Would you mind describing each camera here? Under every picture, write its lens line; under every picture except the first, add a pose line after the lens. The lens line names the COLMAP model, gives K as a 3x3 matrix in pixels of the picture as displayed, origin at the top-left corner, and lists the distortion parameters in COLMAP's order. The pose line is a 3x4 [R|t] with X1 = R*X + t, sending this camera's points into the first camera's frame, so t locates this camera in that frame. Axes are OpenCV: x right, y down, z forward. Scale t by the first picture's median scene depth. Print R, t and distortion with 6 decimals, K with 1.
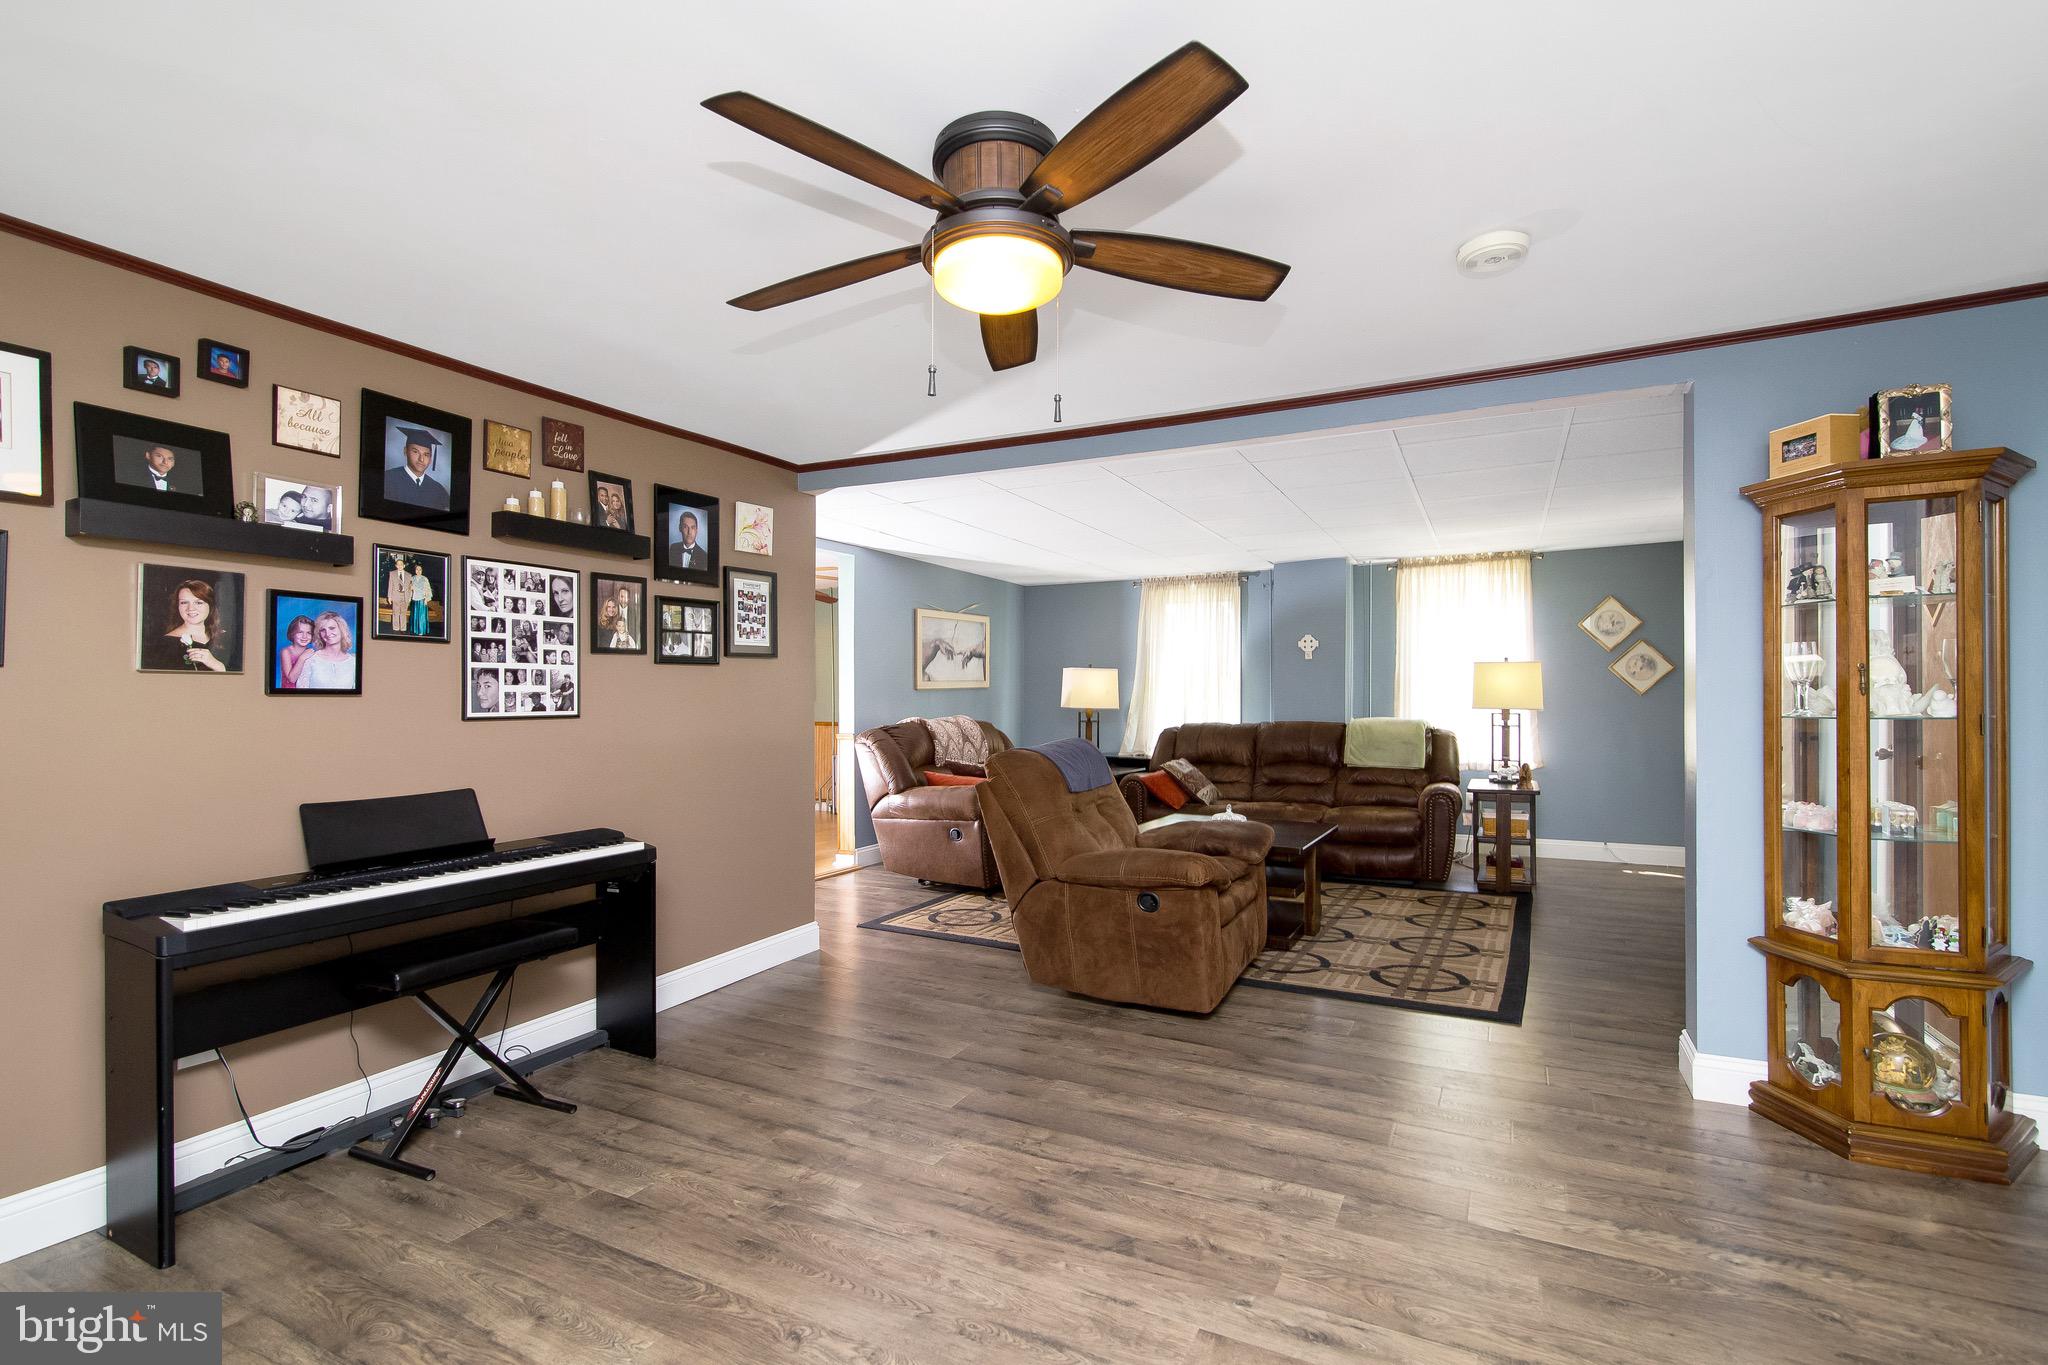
lens RADIAL K [[949.2, 0, 1021.7], [0, 949.2, 690.7], [0, 0, 1]] dist [-0.001162, 0.000175]
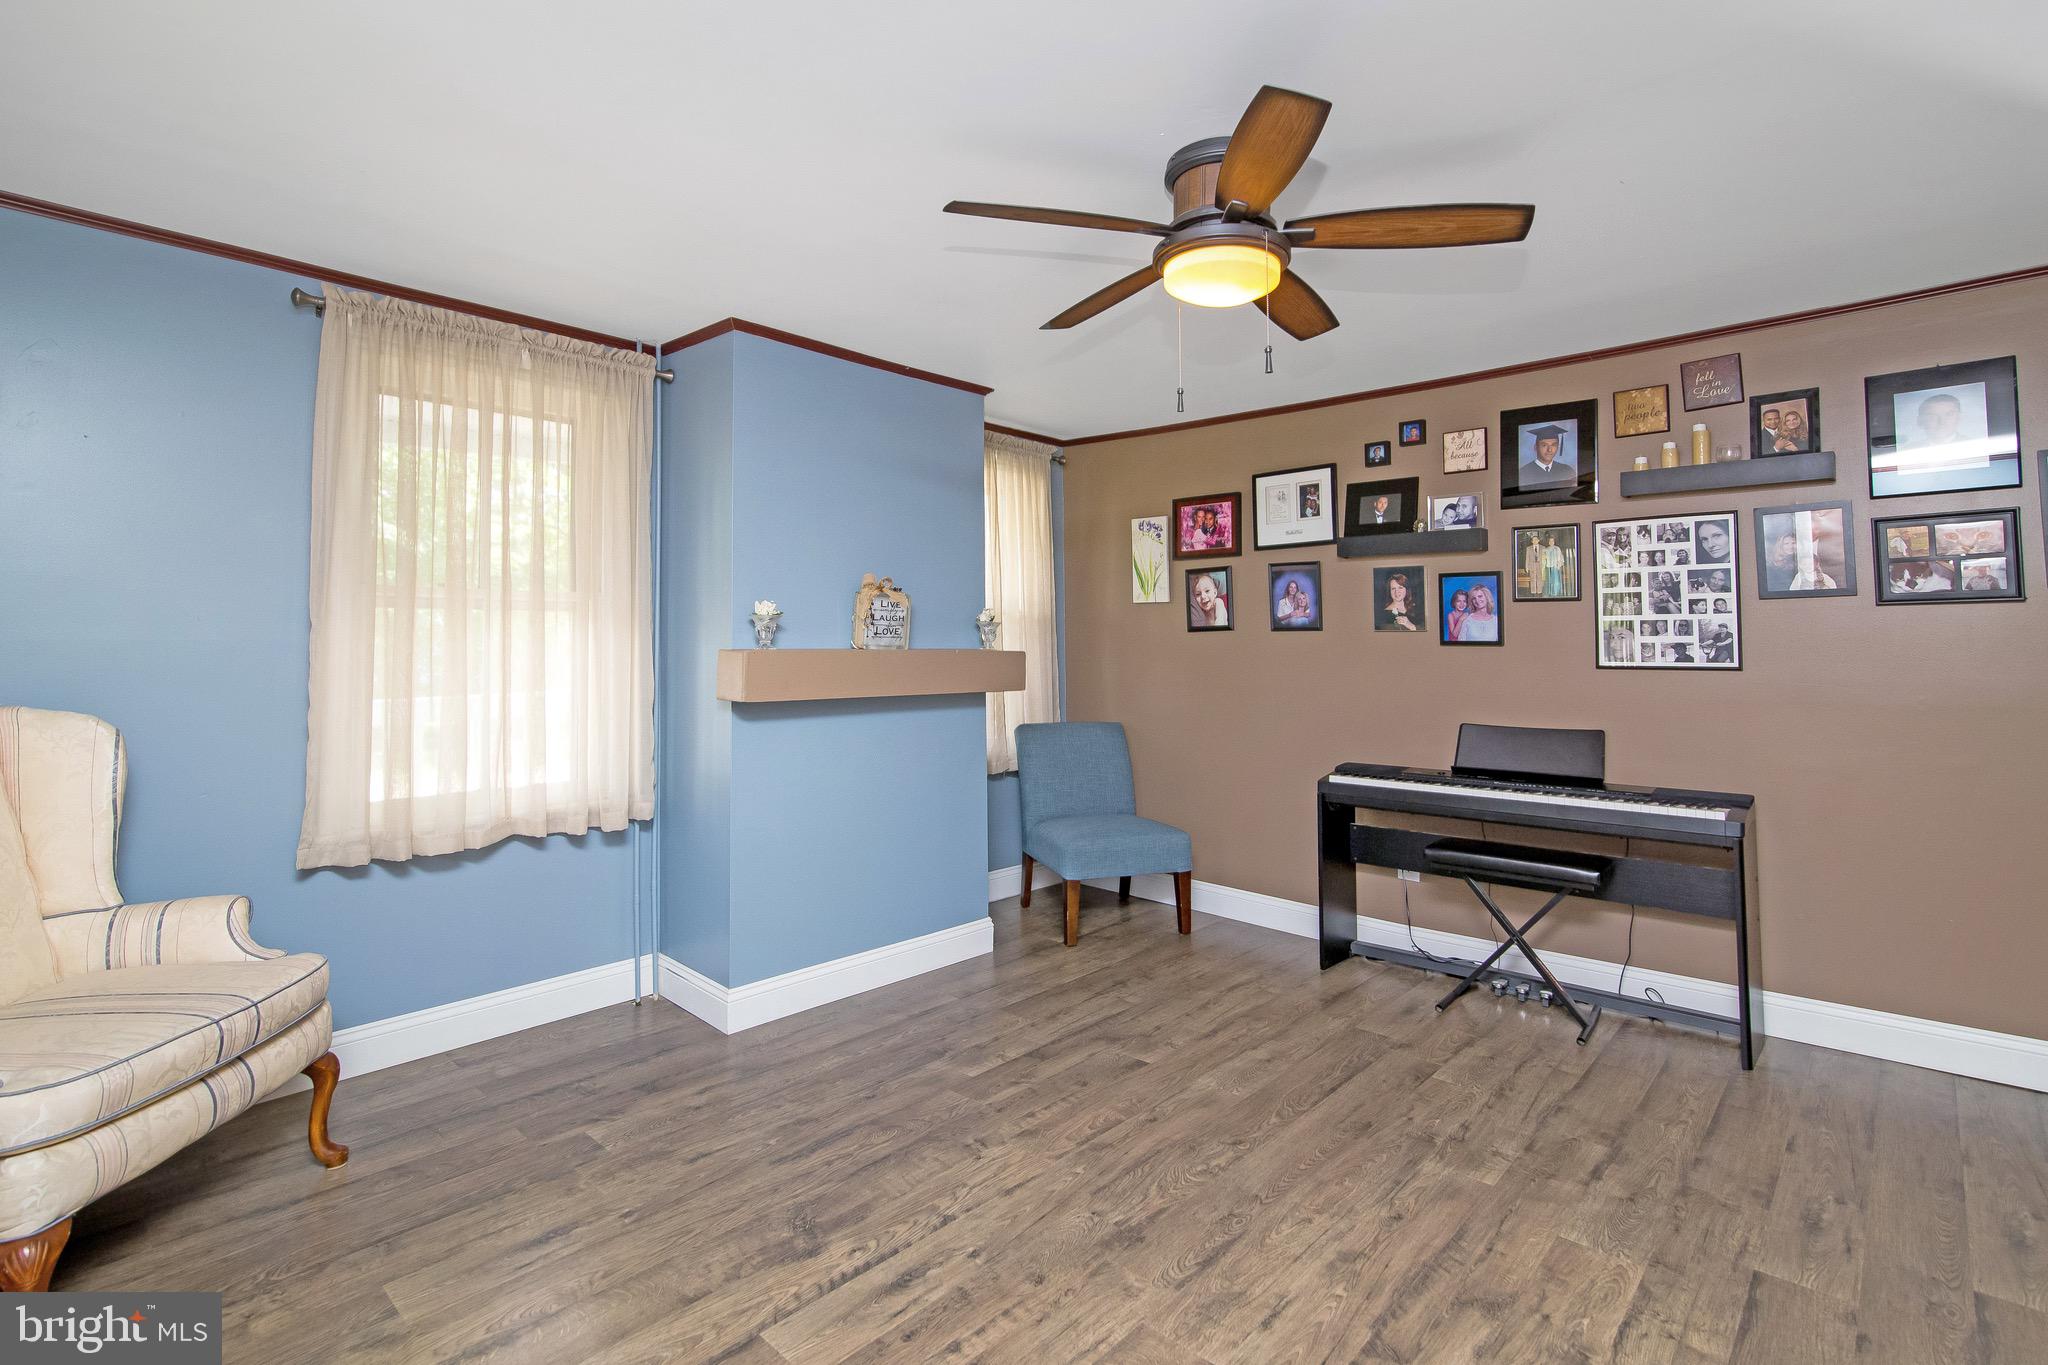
lens RADIAL K [[962.8, 0, 1027.0], [0, 962.8, 602.5], [0, 0, 1]] dist [-0.009422, -0.000116]
pose [[-0.267505, -0.040599, -0.962701, 0.656084], [0.005544, 0.999031, -0.043672, -0.000641], [0.963541, -0.017020, -0.267020, 0.630446]]
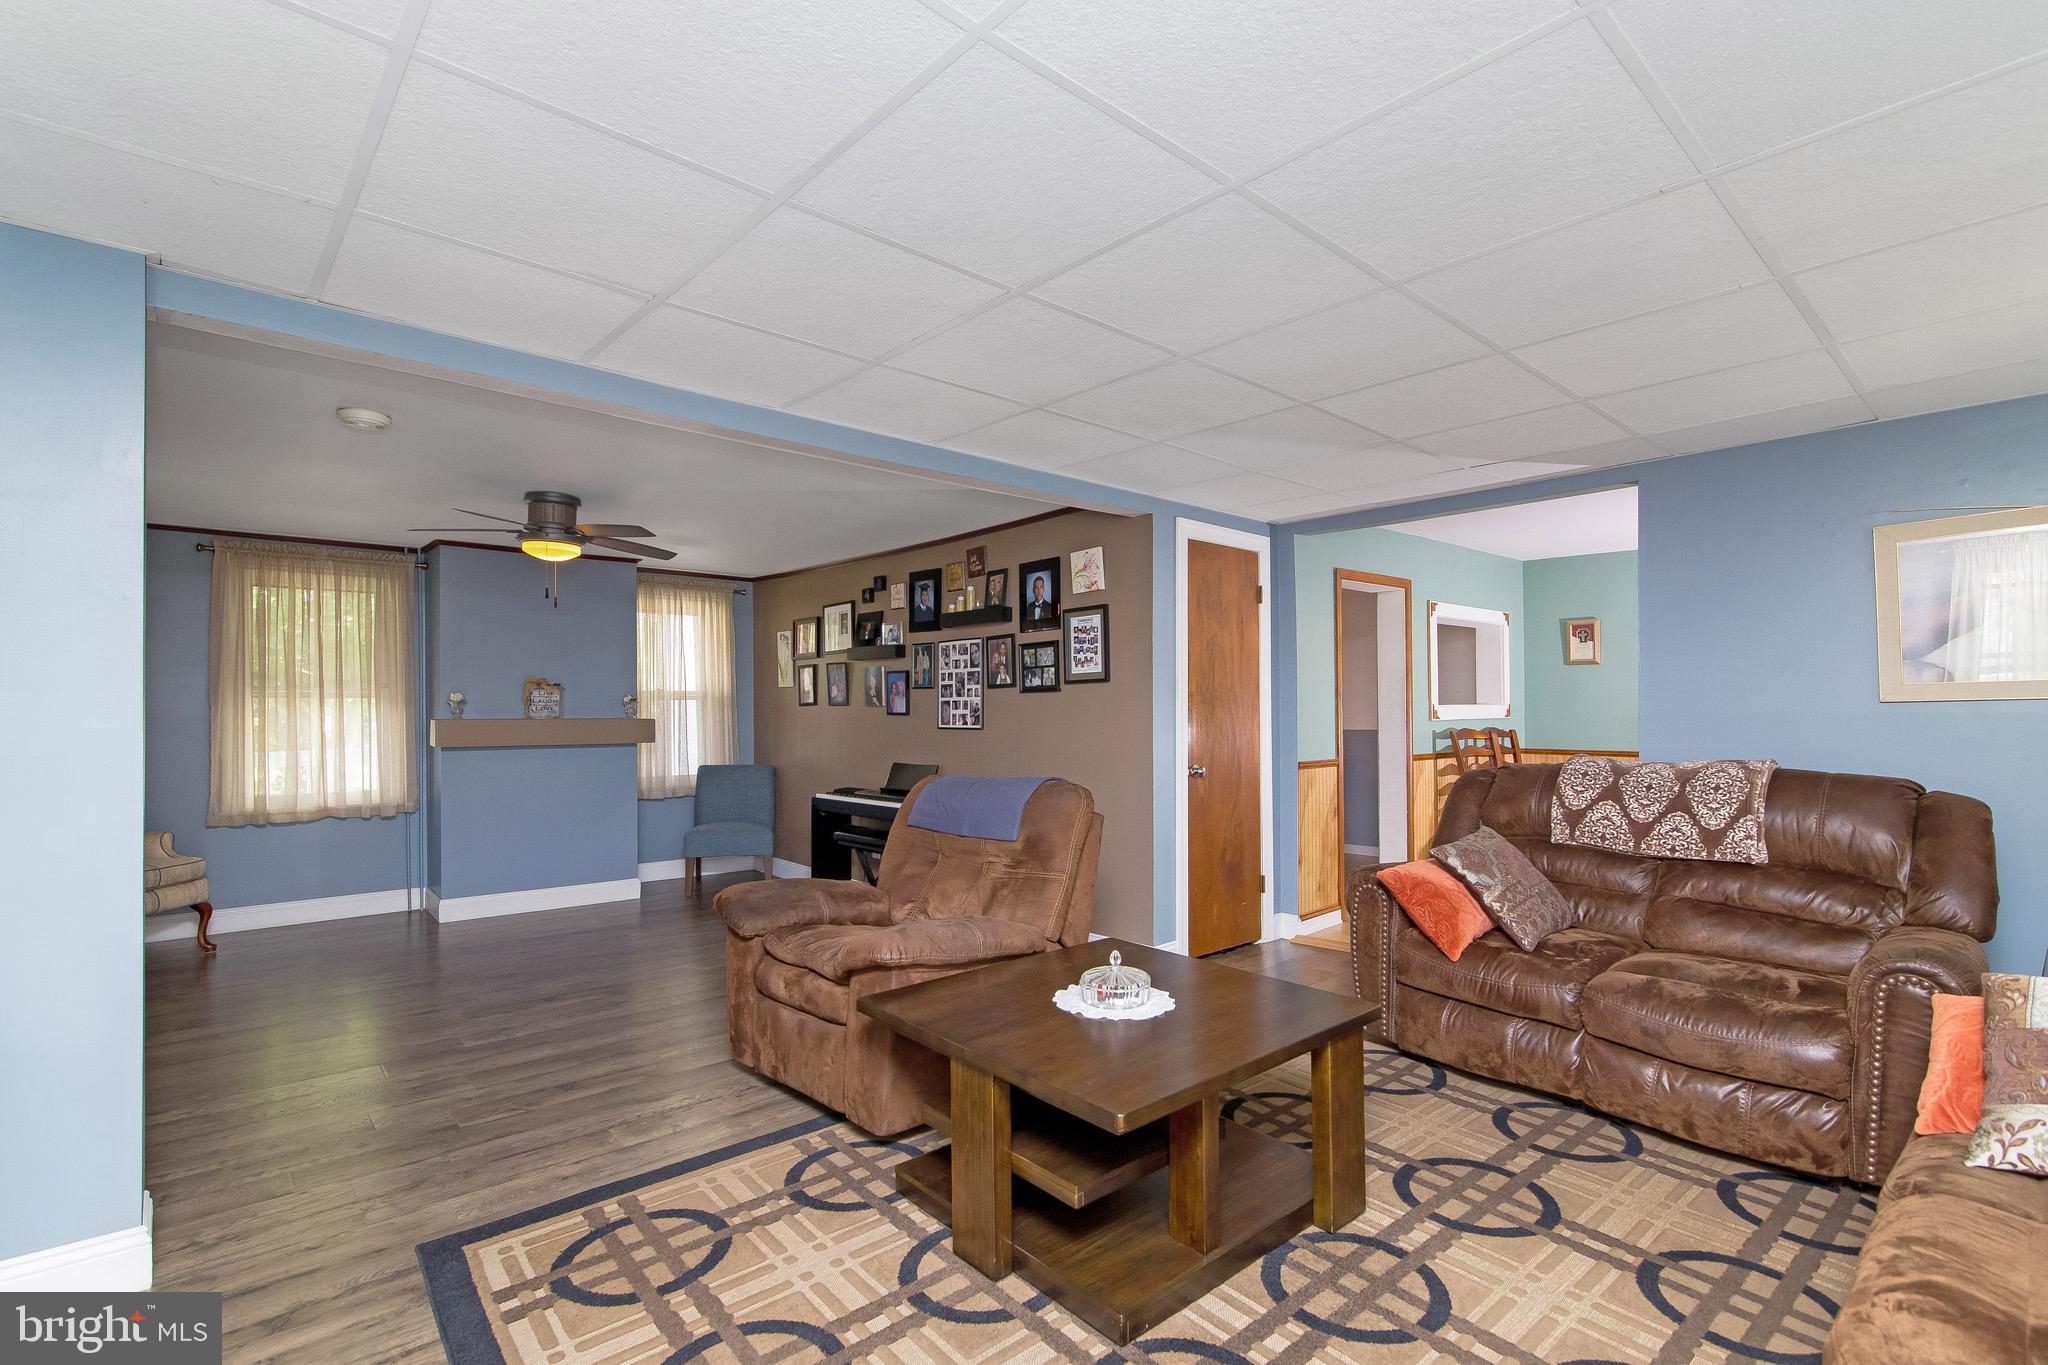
lens RADIAL K [[949.2, 0, 1021.7], [0, 949.2, 690.7], [0, 0, 1]] dist [-0.001162, 0.000175]
pose [[-0.362567, -0.017074, -0.931801, 1.069690], [0.008507, 0.999730, -0.021628, -0.002322], [0.931919, -0.015768, -0.362324, 1.768038]]
